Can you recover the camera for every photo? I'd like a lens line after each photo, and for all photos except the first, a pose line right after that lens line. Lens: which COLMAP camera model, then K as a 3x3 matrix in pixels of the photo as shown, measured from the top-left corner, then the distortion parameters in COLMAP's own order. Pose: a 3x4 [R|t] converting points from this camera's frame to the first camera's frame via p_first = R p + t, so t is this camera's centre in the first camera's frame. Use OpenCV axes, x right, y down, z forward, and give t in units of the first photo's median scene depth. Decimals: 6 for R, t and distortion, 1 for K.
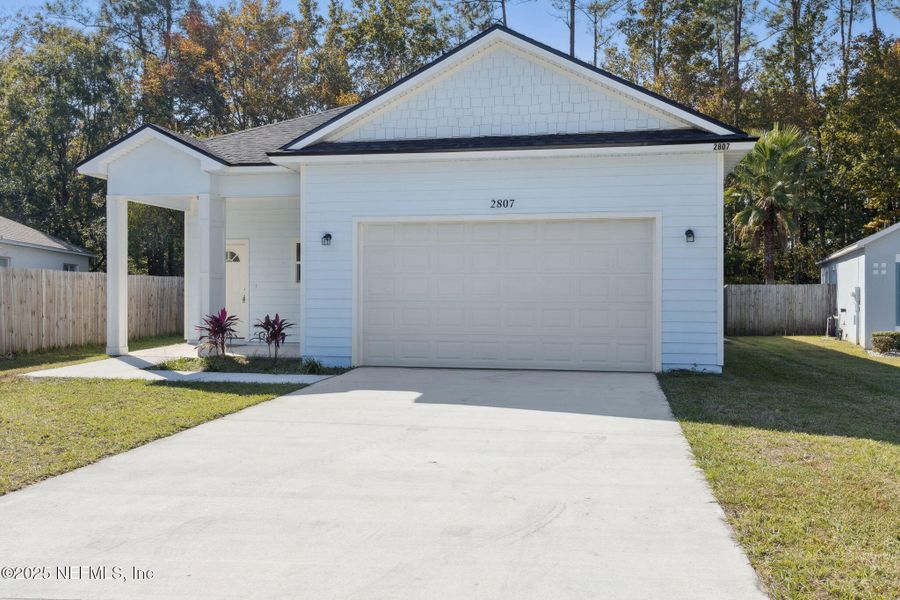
lens RADIAL K [[403.1, 0, 414.1], [0, 403.1, 294.5], [0, 0, 1]] dist [-0.000983, -0.000222]
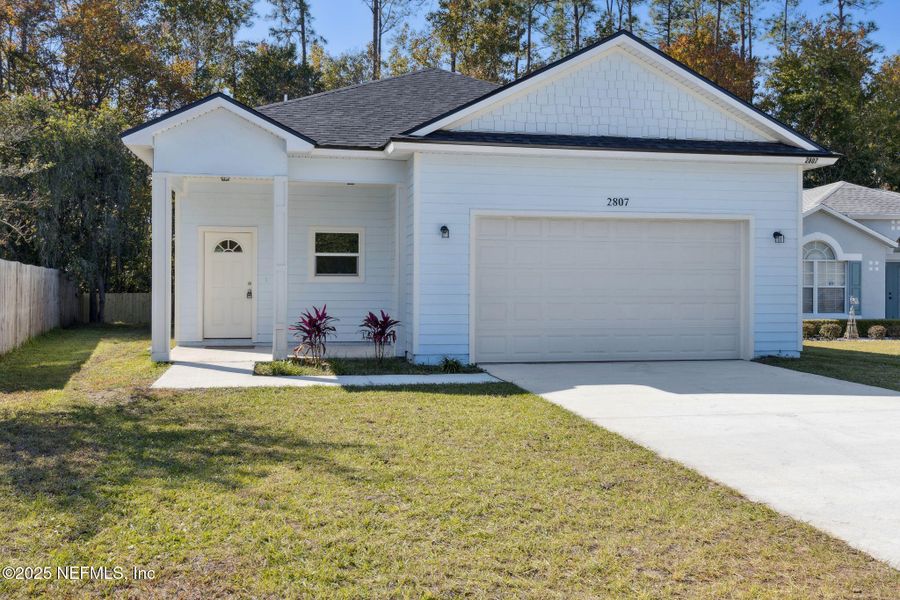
lens RADIAL K [[409.5, 0, 508.4], [0, 409.5, 288.5], [0, 0, 1]] dist [0.000512, -0.000223]
pose [[0.980947, -0.001221, 0.194272, -0.261731], [0.001413, 0.999999, -0.000848, -0.001721], [-0.194270, 0.001107, 0.980947, 0.018751]]
